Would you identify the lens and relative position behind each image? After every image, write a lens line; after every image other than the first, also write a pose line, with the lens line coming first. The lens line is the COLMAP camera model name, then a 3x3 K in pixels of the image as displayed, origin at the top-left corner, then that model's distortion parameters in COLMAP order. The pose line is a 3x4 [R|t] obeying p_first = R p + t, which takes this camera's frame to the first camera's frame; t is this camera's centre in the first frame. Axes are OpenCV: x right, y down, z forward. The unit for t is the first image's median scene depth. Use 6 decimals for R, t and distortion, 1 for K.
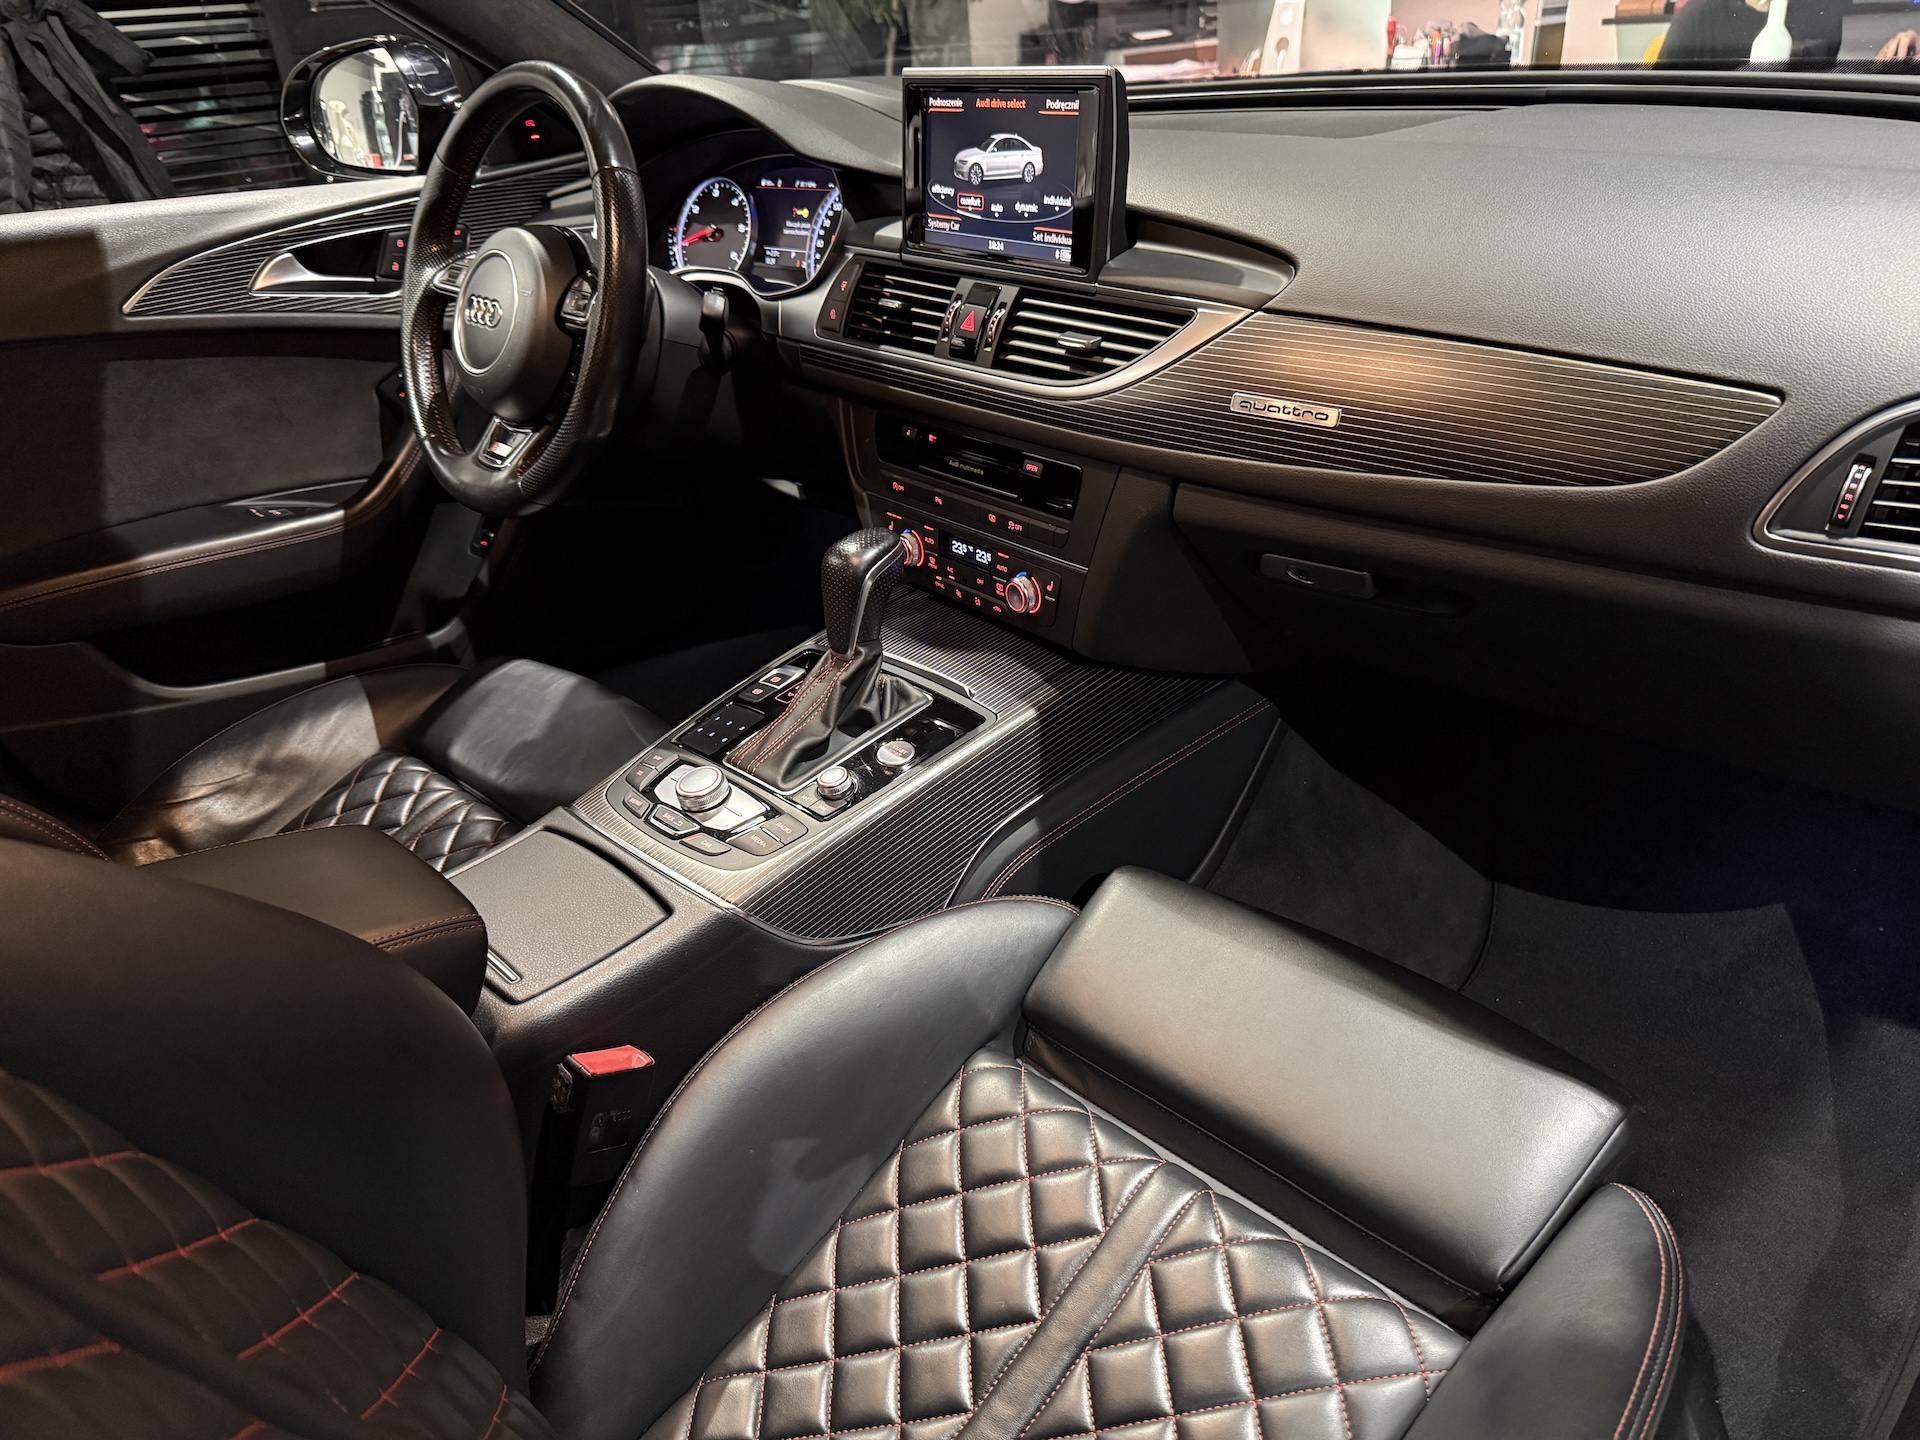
lens RADIAL K [[1347.2, 0, 977.9], [0, 1347.2, 805.4], [0, 0, 1]] dist [0.000621, -0.050431]
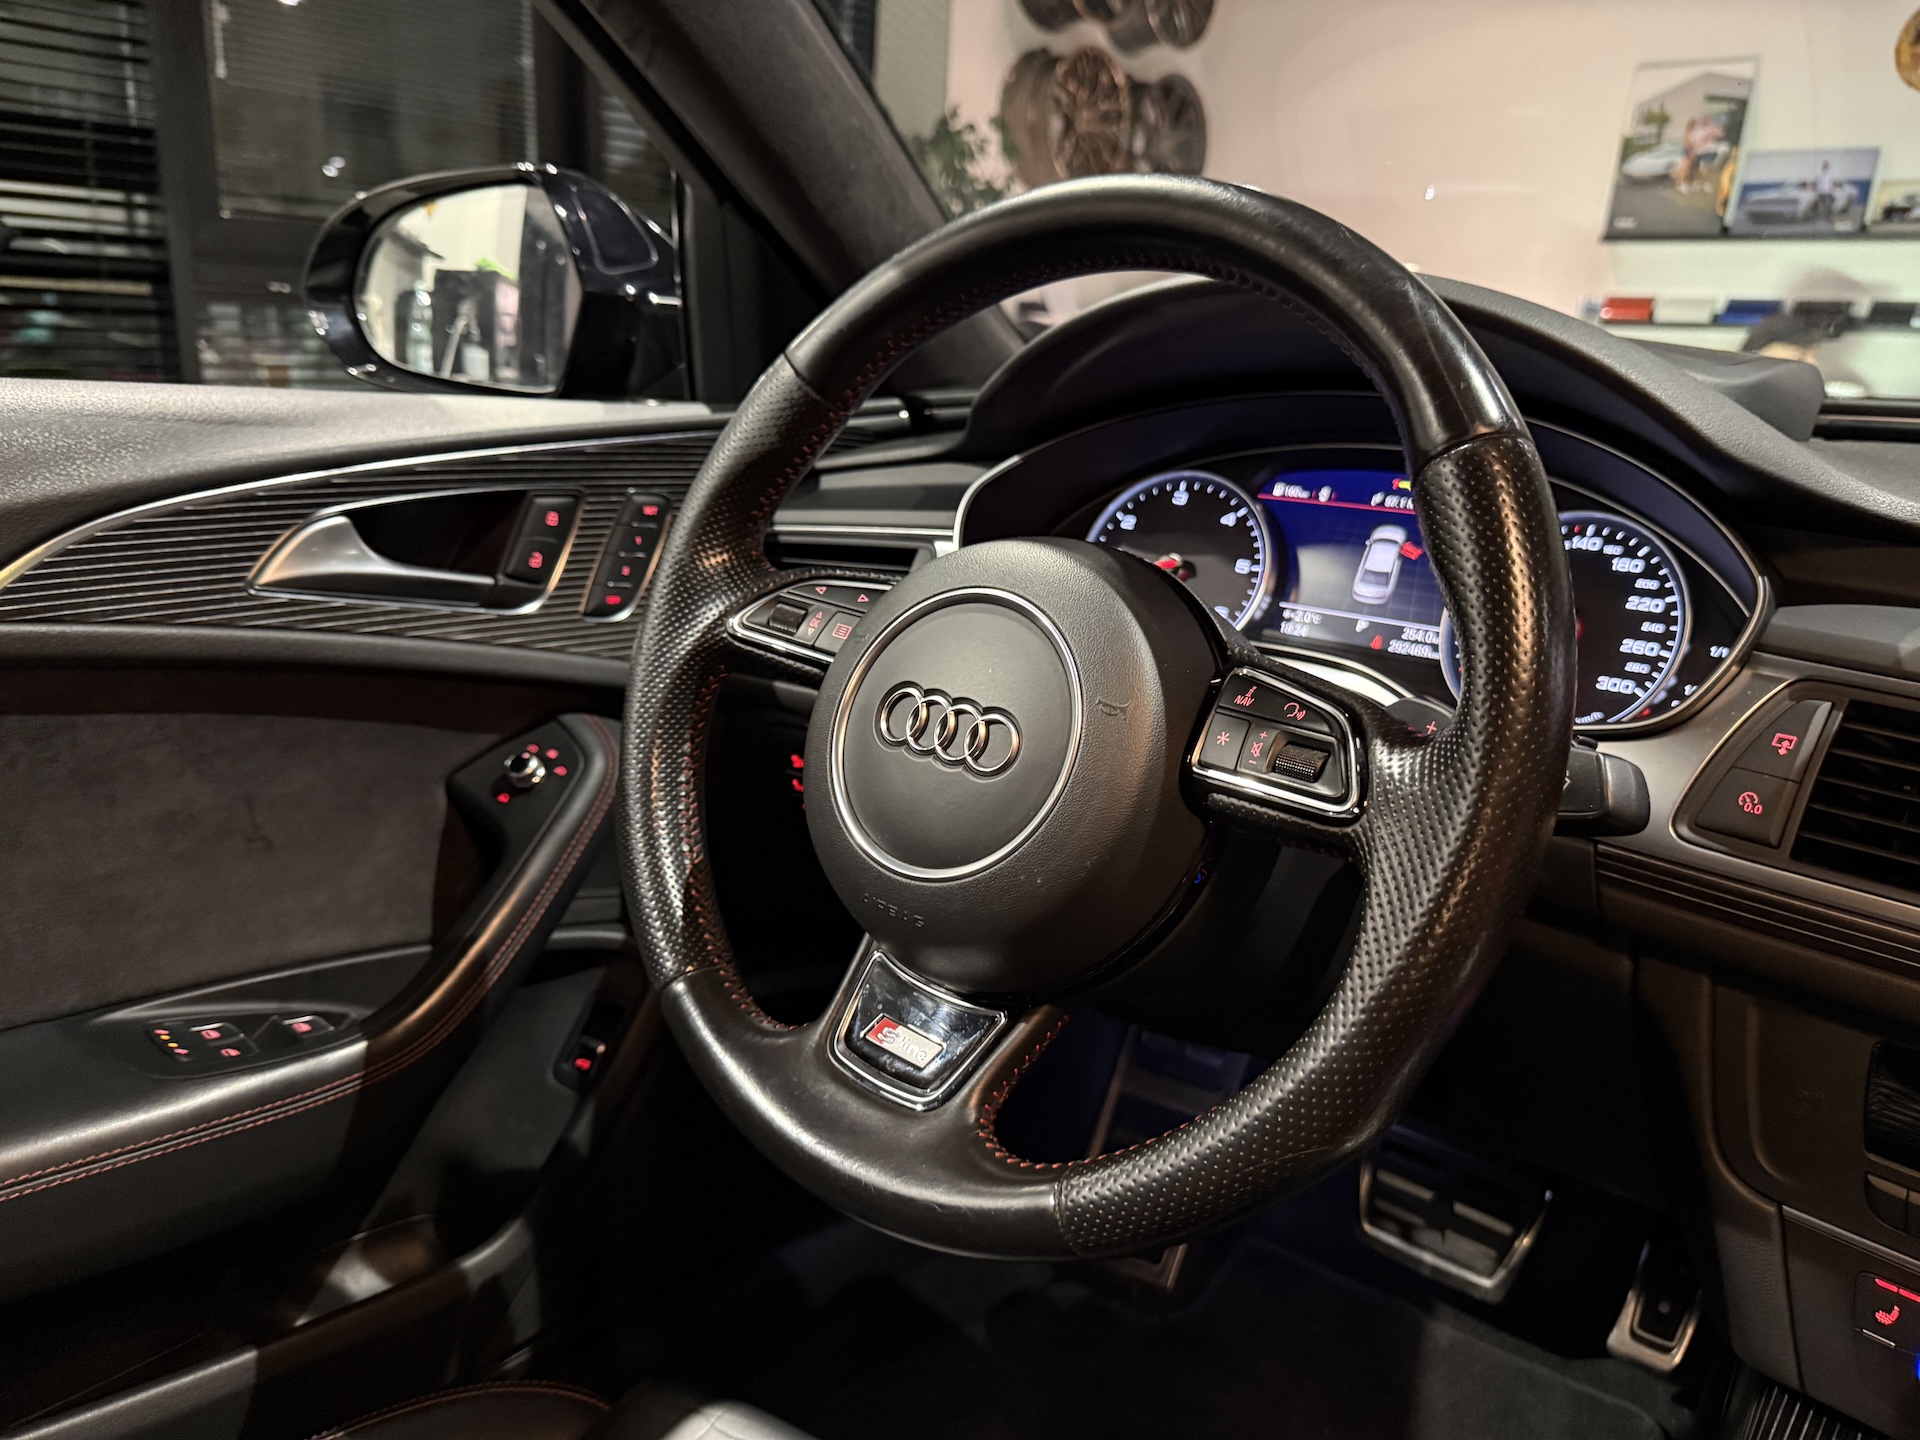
lens RADIAL K [[1378.1, 0, 921.1], [0, 1378.1, 772.7], [0, 0, 1]] dist [-0.020245, -0.003450]
pose [[0.991013, 0.079944, 0.107253, -0.430021], [-0.052828, 0.970495, -0.235263, -0.264826], [-0.122896, 0.227482, 0.965996, 0.625331]]
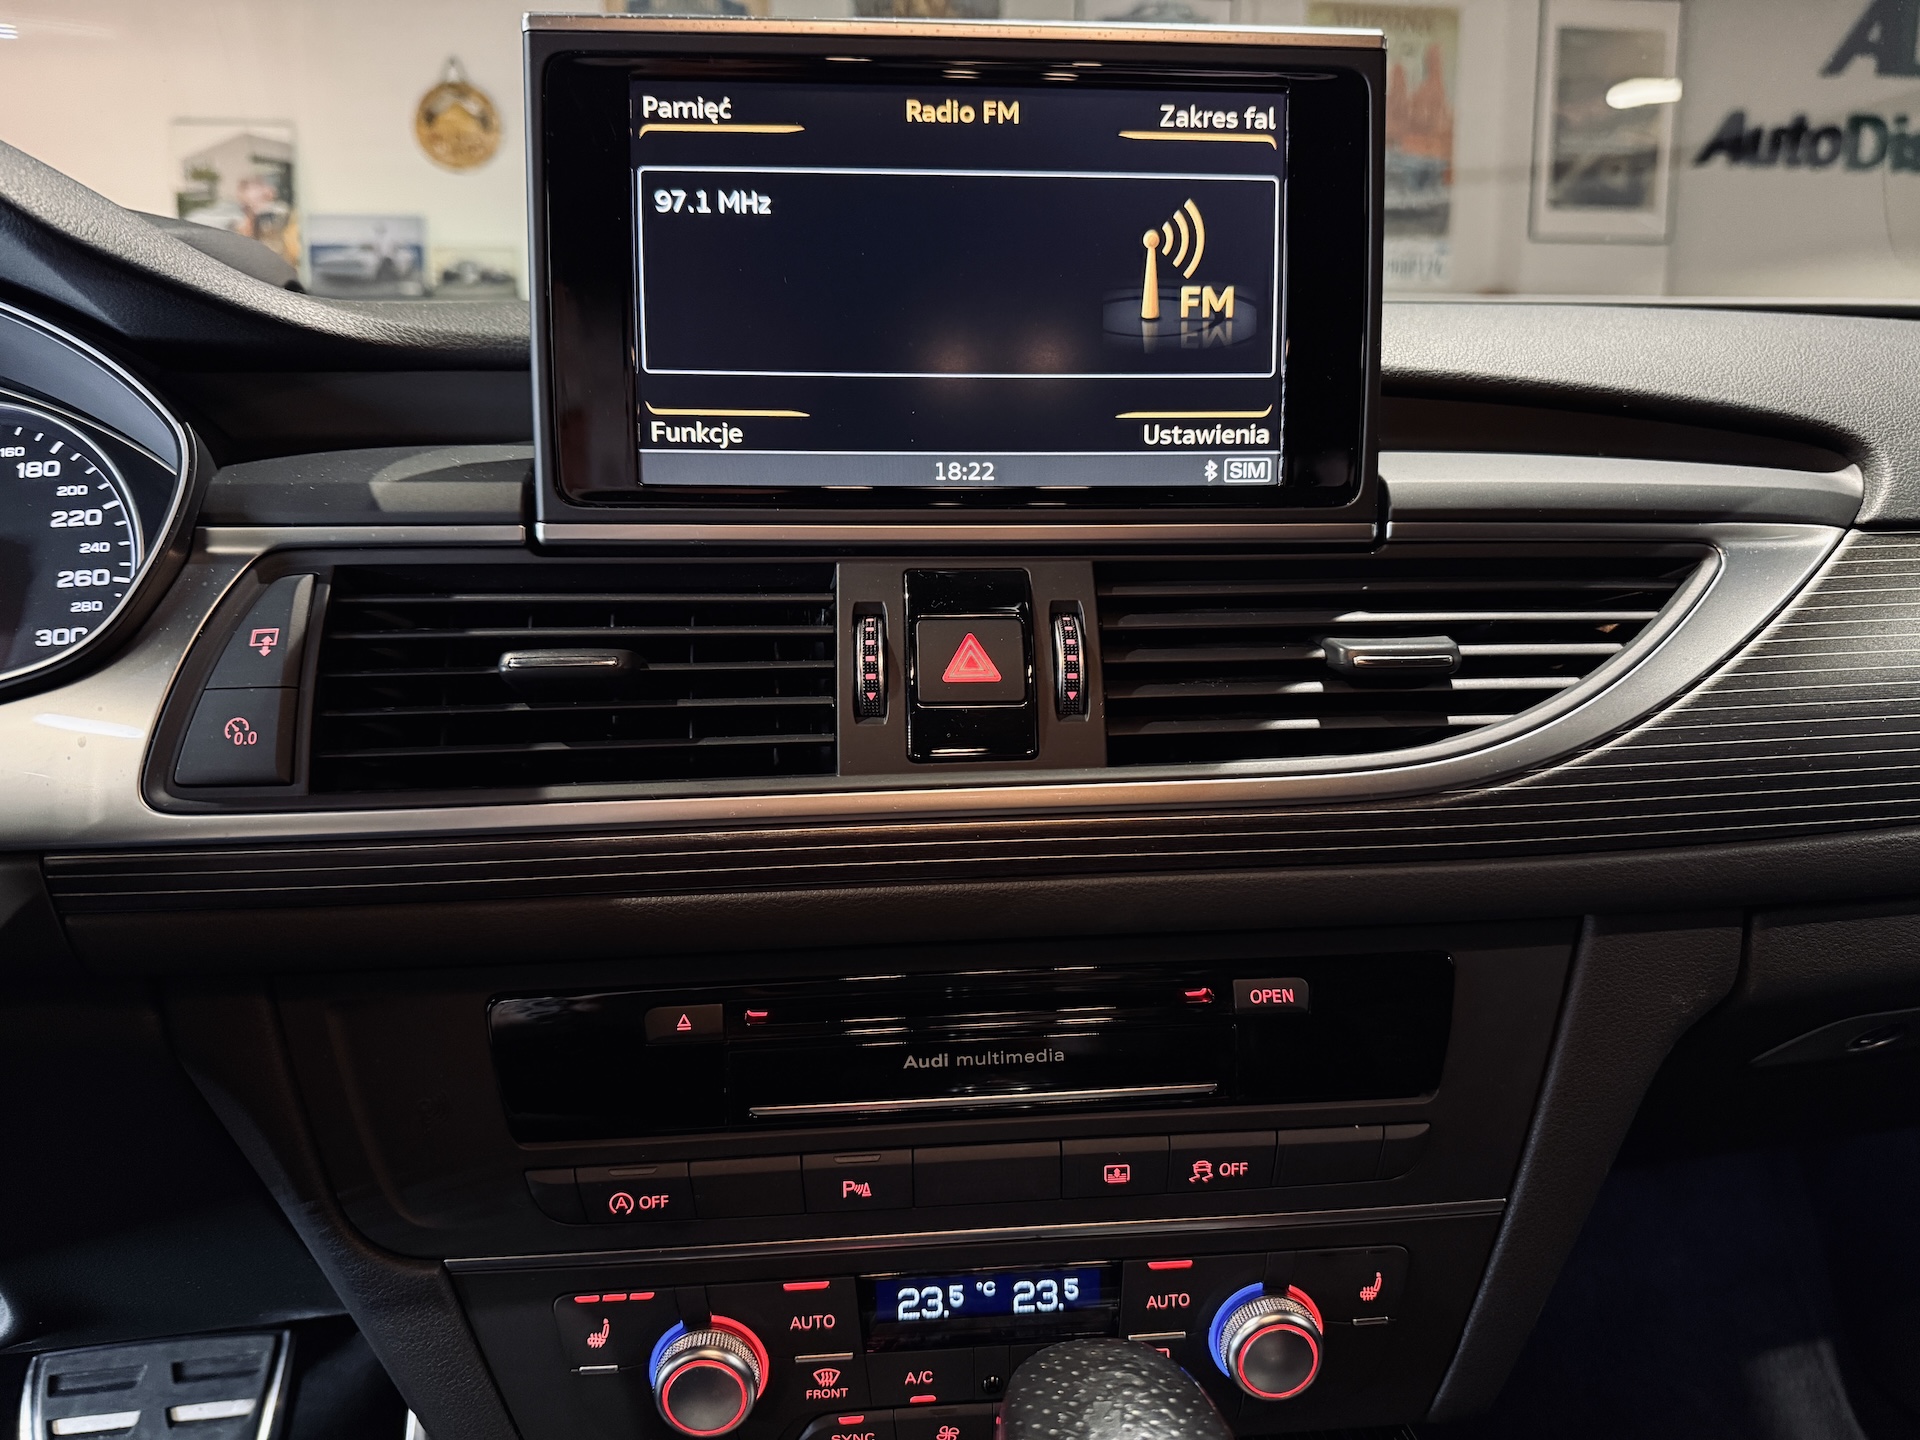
lens RADIAL K [[1400.3, 0, 966.3], [0, 1400.3, 734.9], [0, 0, 1]] dist [0.041524, -0.073959]
pose [[0.553272, -0.097715, 0.827250, -0.284775], [0.401906, 0.901173, -0.162352, -0.255830], [-0.729631, 0.422301, 0.537866, 0.734691]]
